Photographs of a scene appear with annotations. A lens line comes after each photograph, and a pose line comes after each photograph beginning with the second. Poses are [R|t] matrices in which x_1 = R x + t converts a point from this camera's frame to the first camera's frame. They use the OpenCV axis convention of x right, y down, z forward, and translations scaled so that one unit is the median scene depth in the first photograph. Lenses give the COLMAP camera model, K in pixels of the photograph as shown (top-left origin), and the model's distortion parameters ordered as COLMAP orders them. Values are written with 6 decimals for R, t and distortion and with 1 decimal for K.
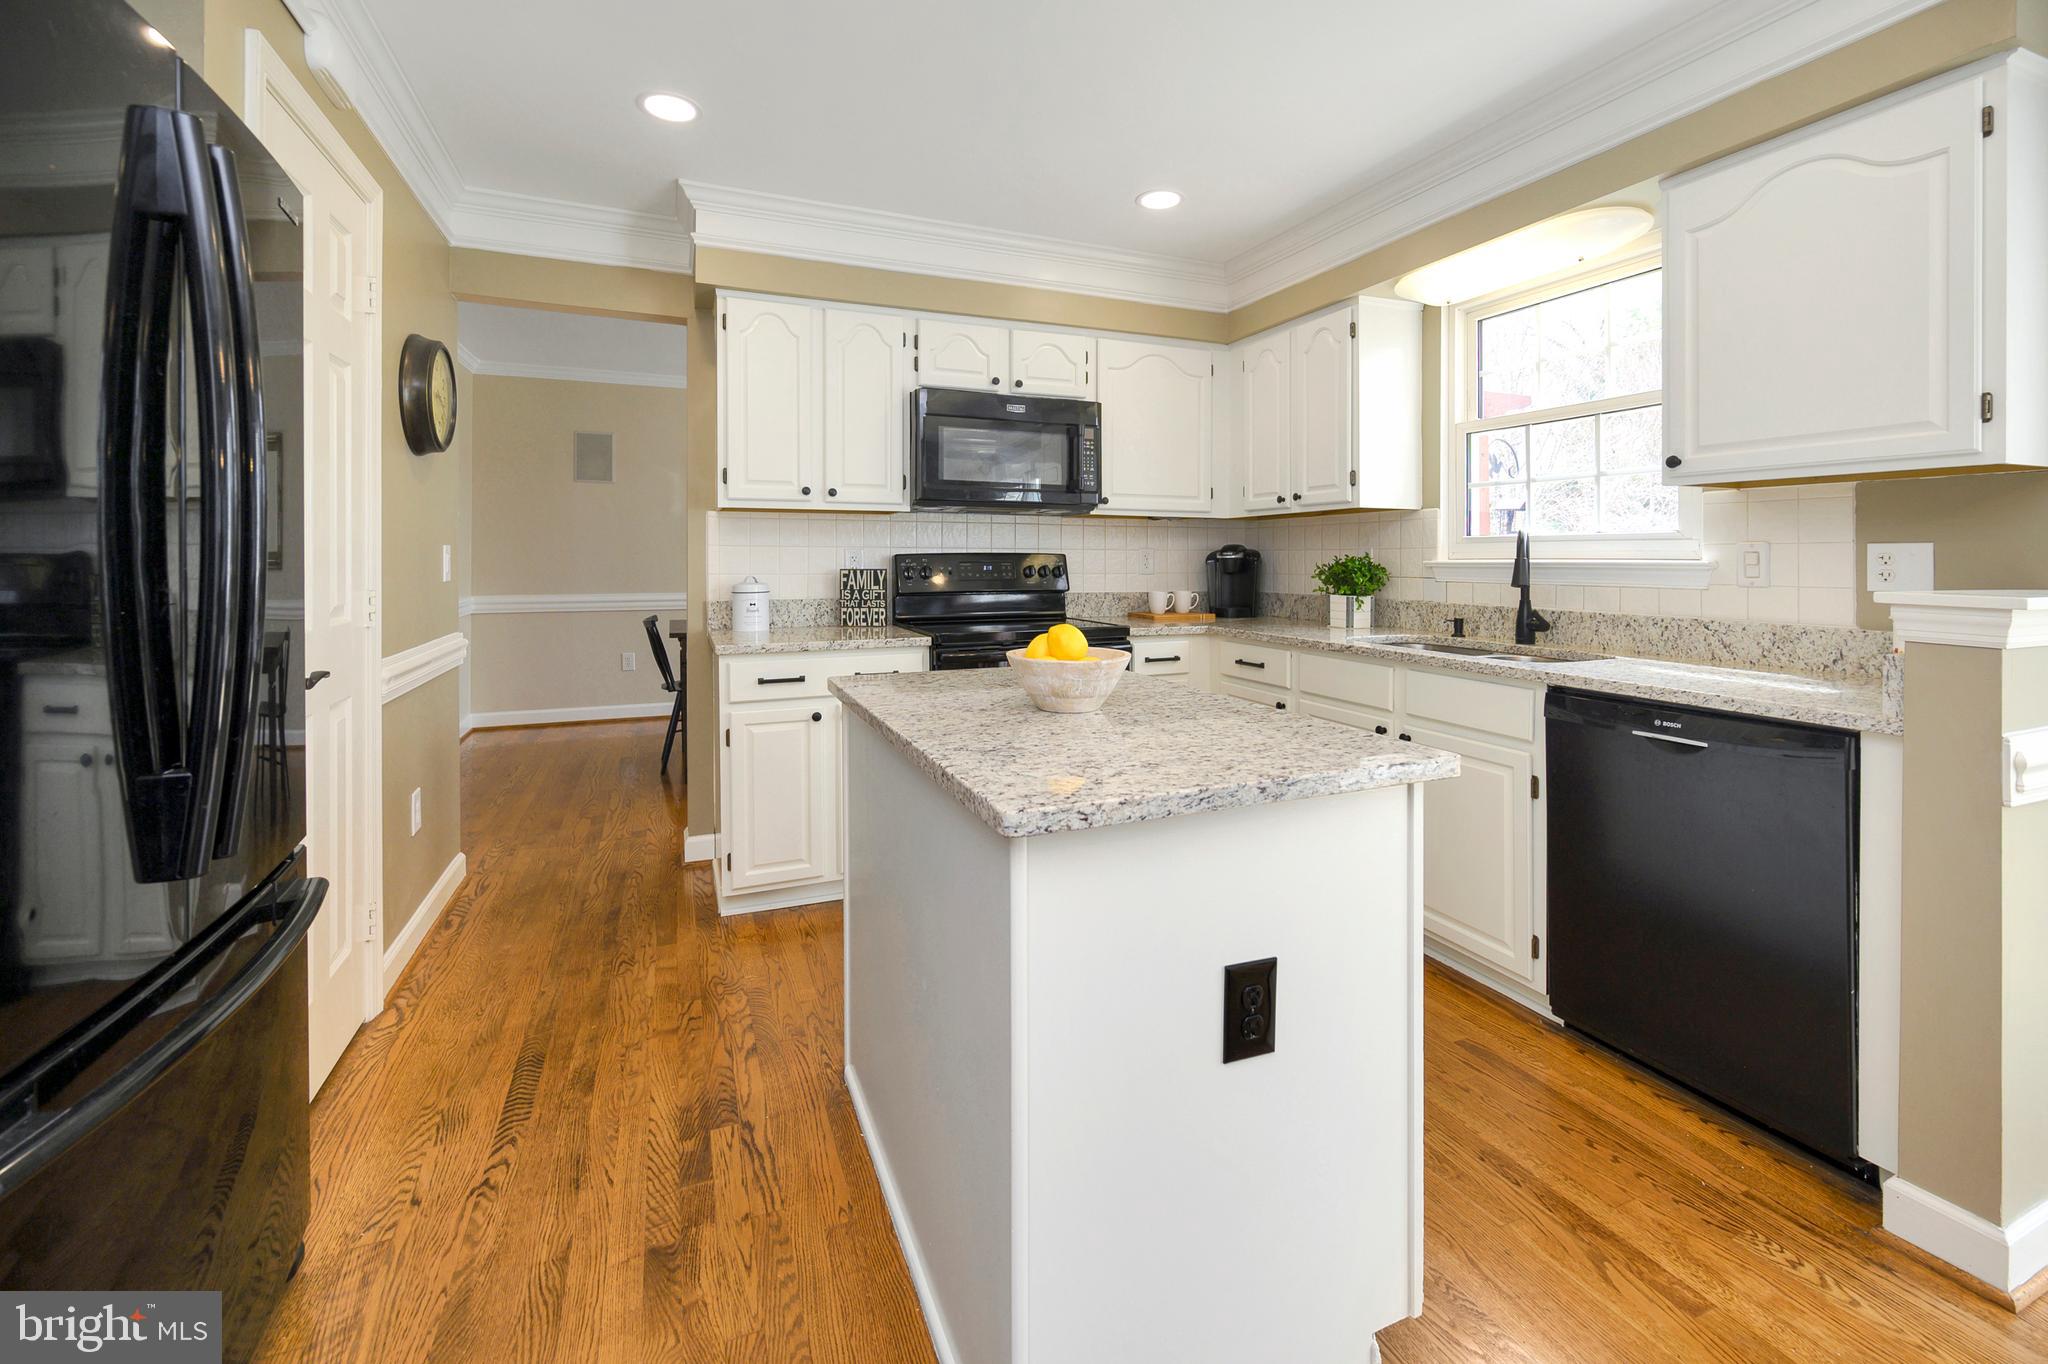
lens RADIAL K [[859.9, 0, 1033.9], [0, 859.9, 564.8], [0, 0, 1]] dist [-0.000357, -0.001040]
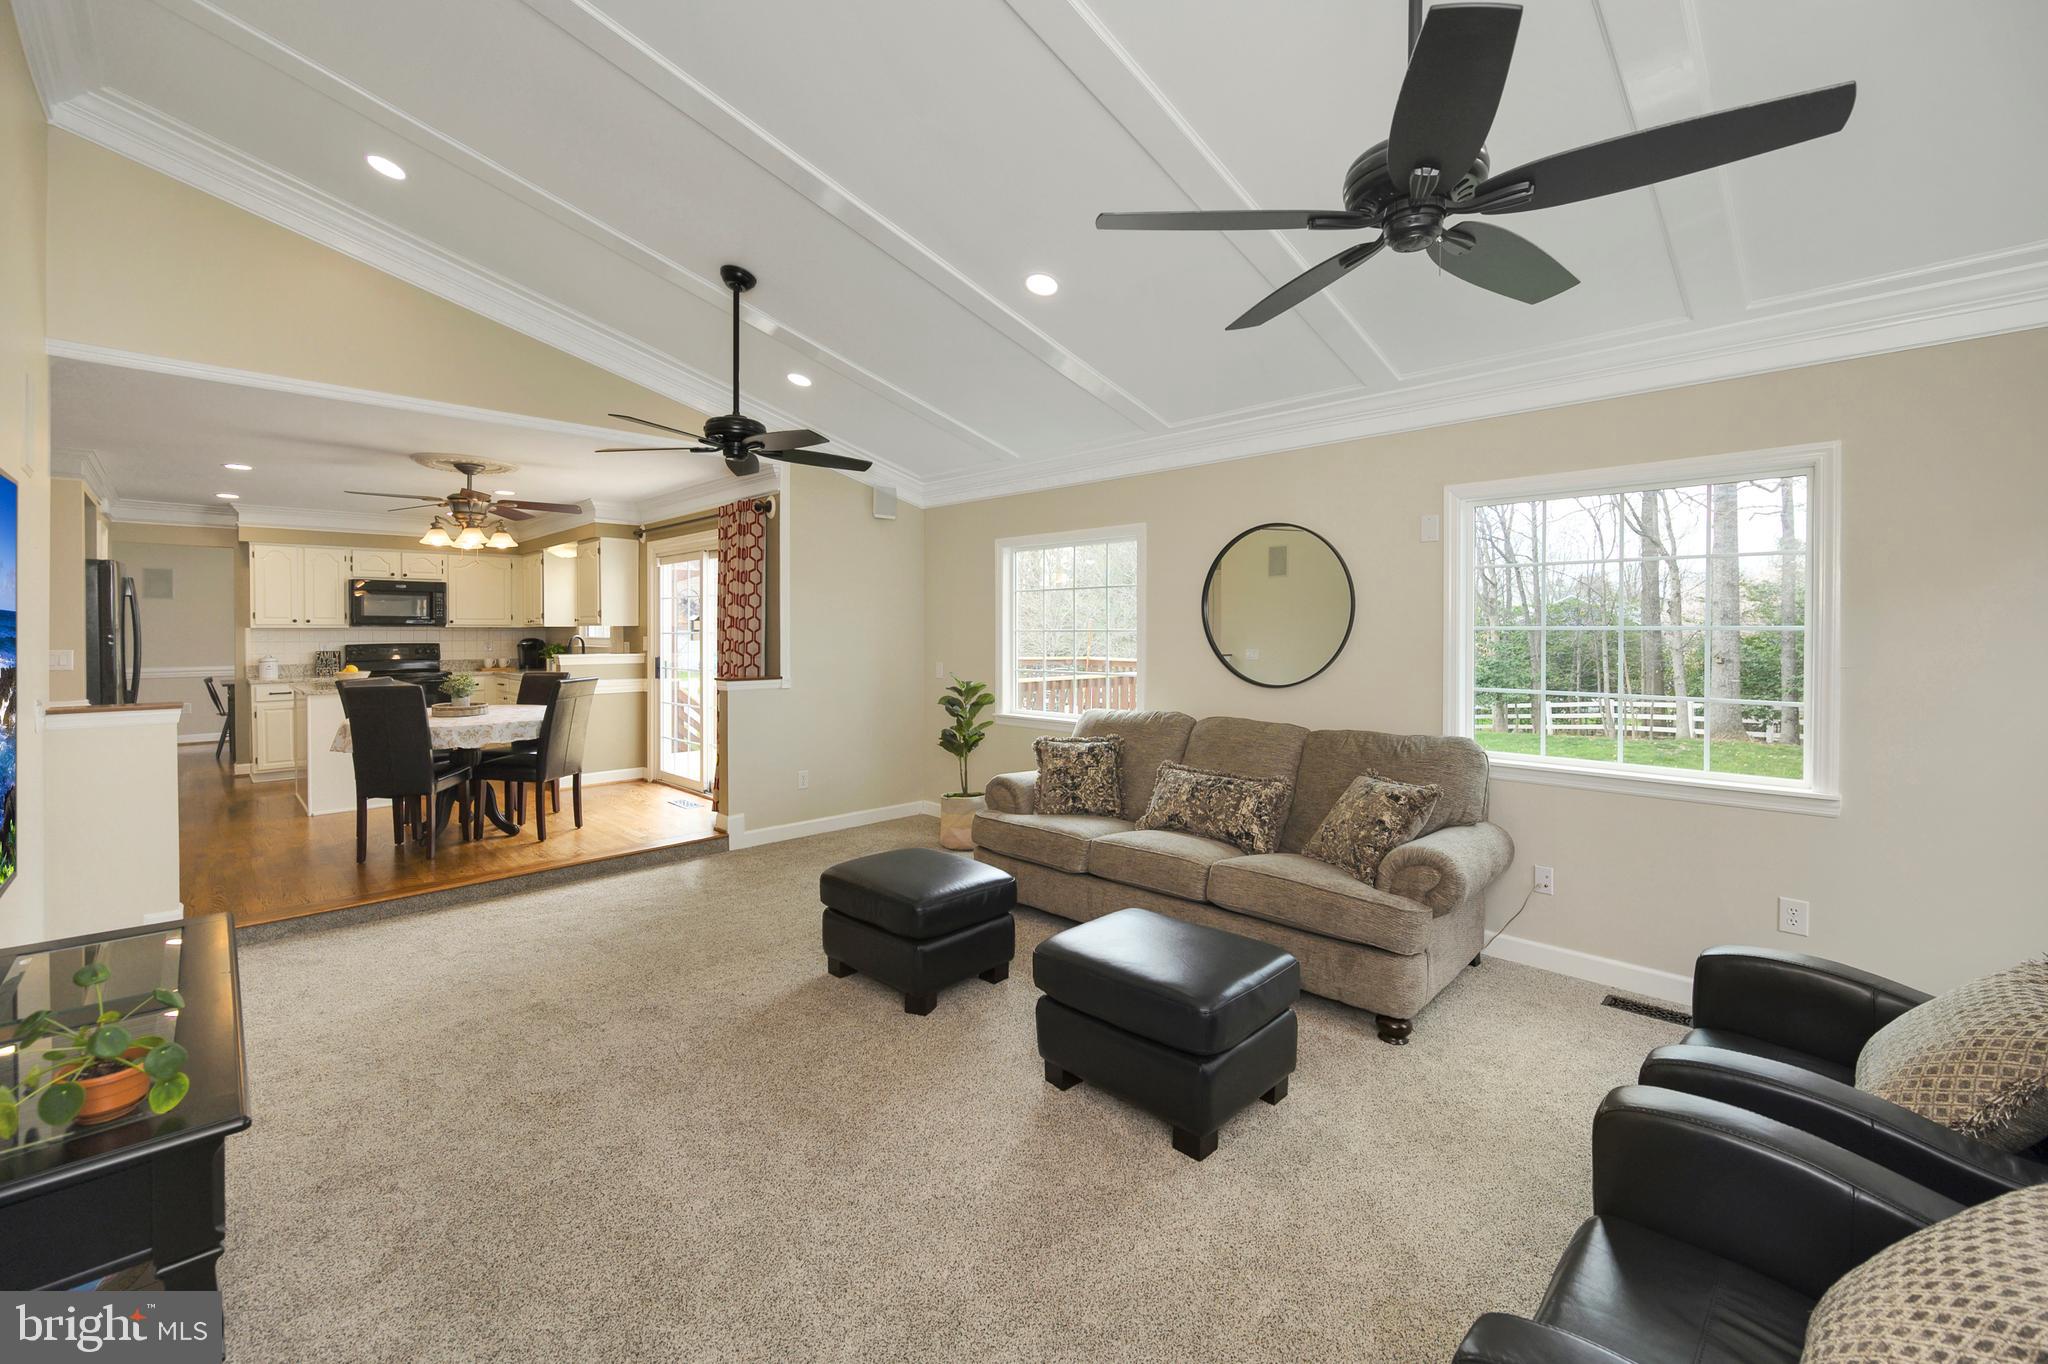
lens RADIAL K [[859.9, 0, 1050.1], [0, 859.9, 630.2], [0, 0, 1]] dist [-0.000357, -0.001040]
pose [[0.927534, -0.003507, 0.373723, 0.817496], [0.006149, 0.999964, -0.005878, -0.027015], [-0.373689, 0.007750, 0.927522, -2.093498]]
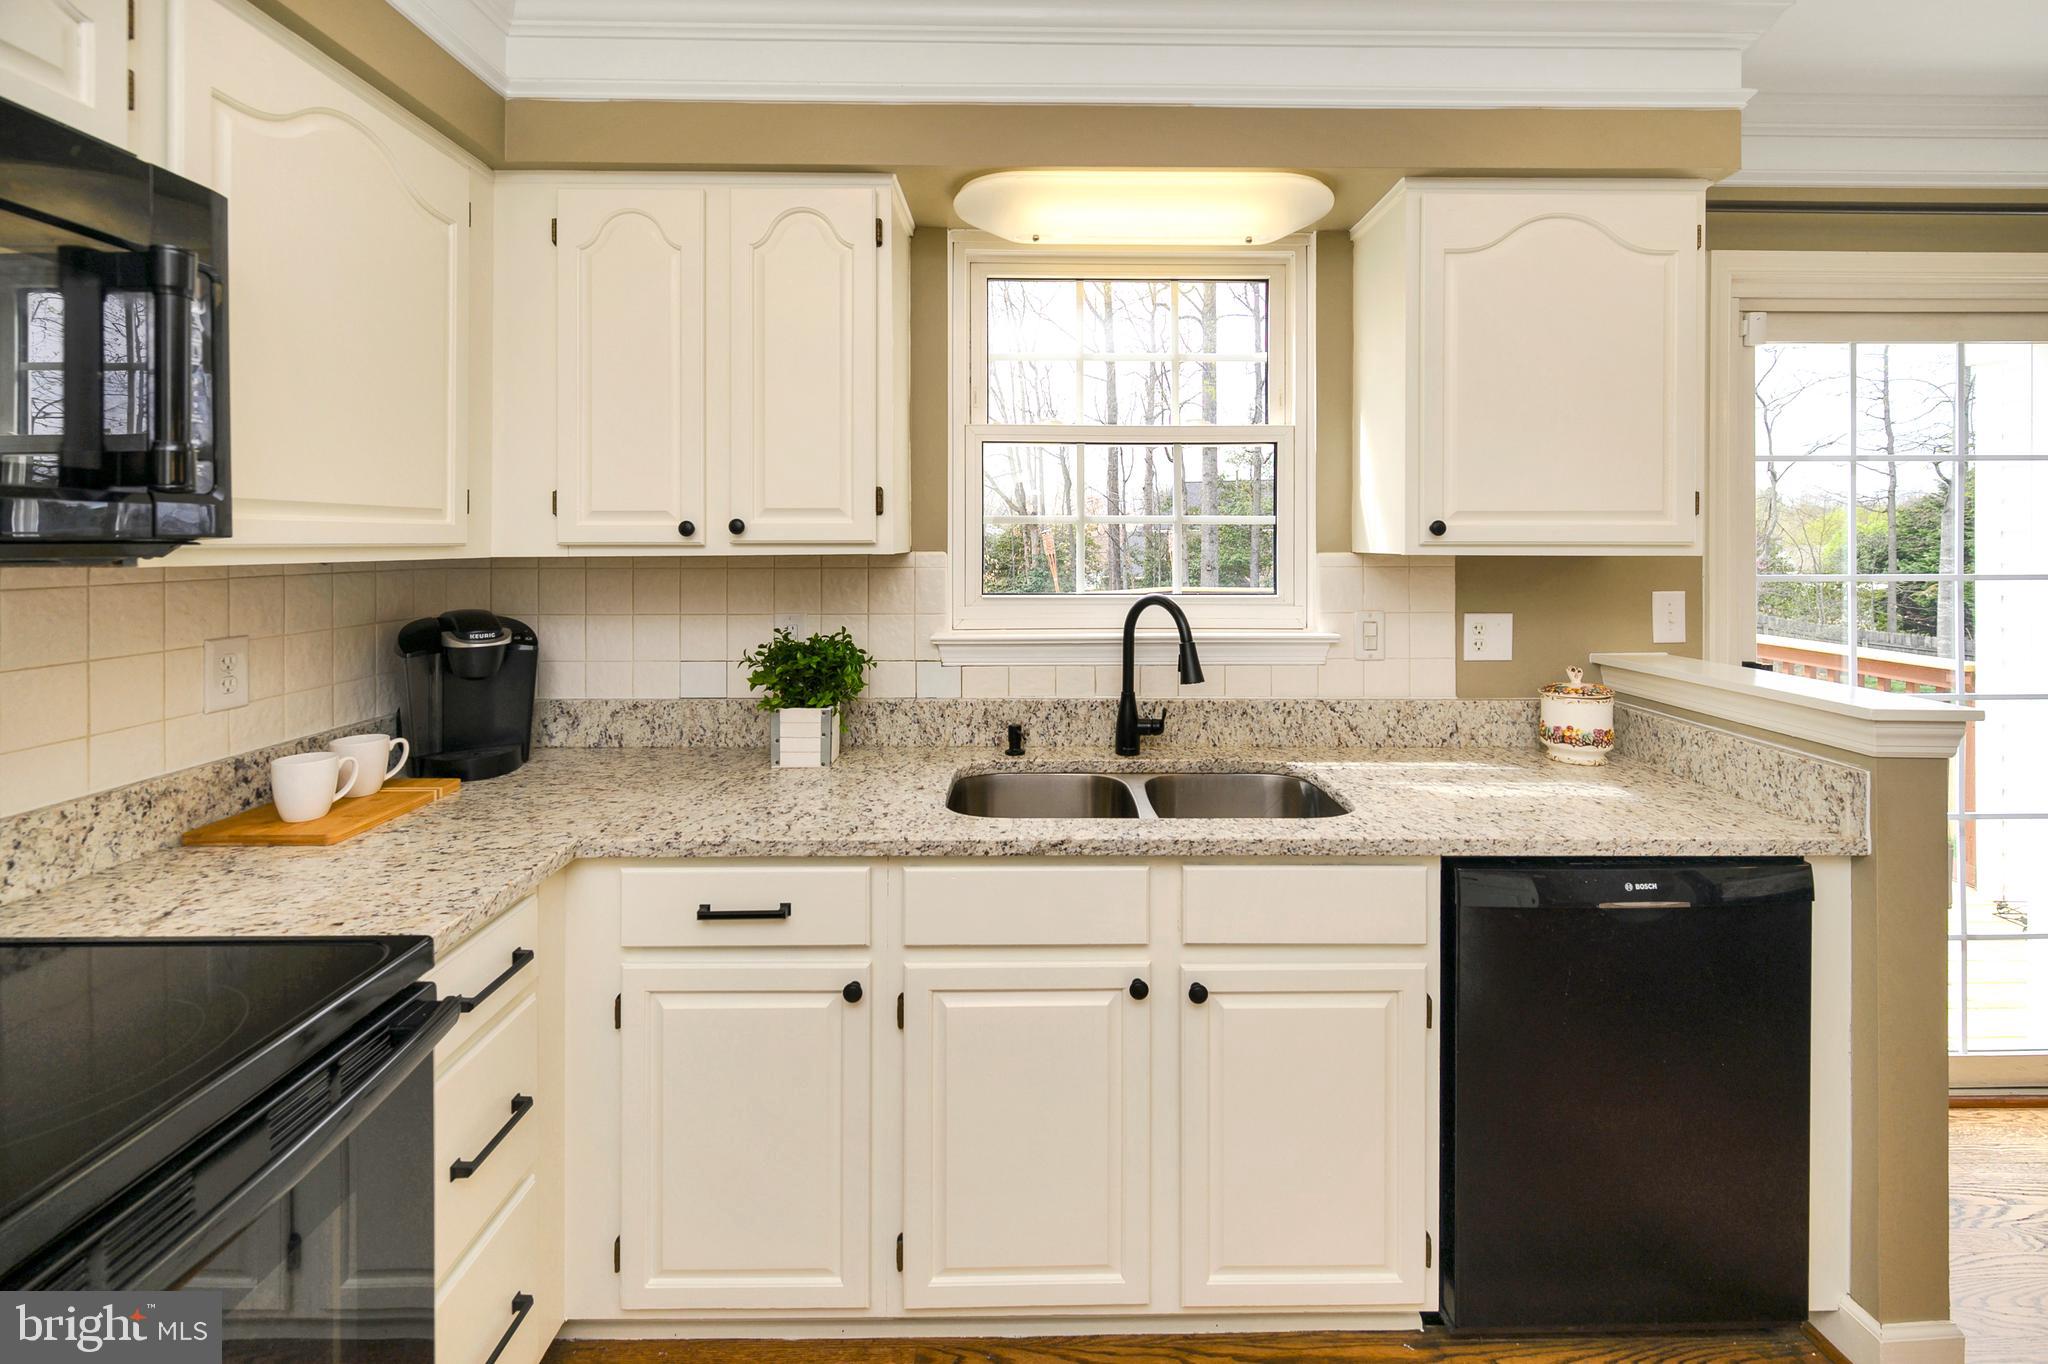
lens RADIAL K [[859.9, 0, 1039.9], [0, 859.9, 542.6], [0, 0, 1]] dist [-0.000357, -0.001040]
pose [[0.369366, -0.004277, 0.929274, -0.097778], [0.007768, 0.999969, 0.001515, -0.070617], [-0.929252, 0.006659, 0.369387, 0.668202]]
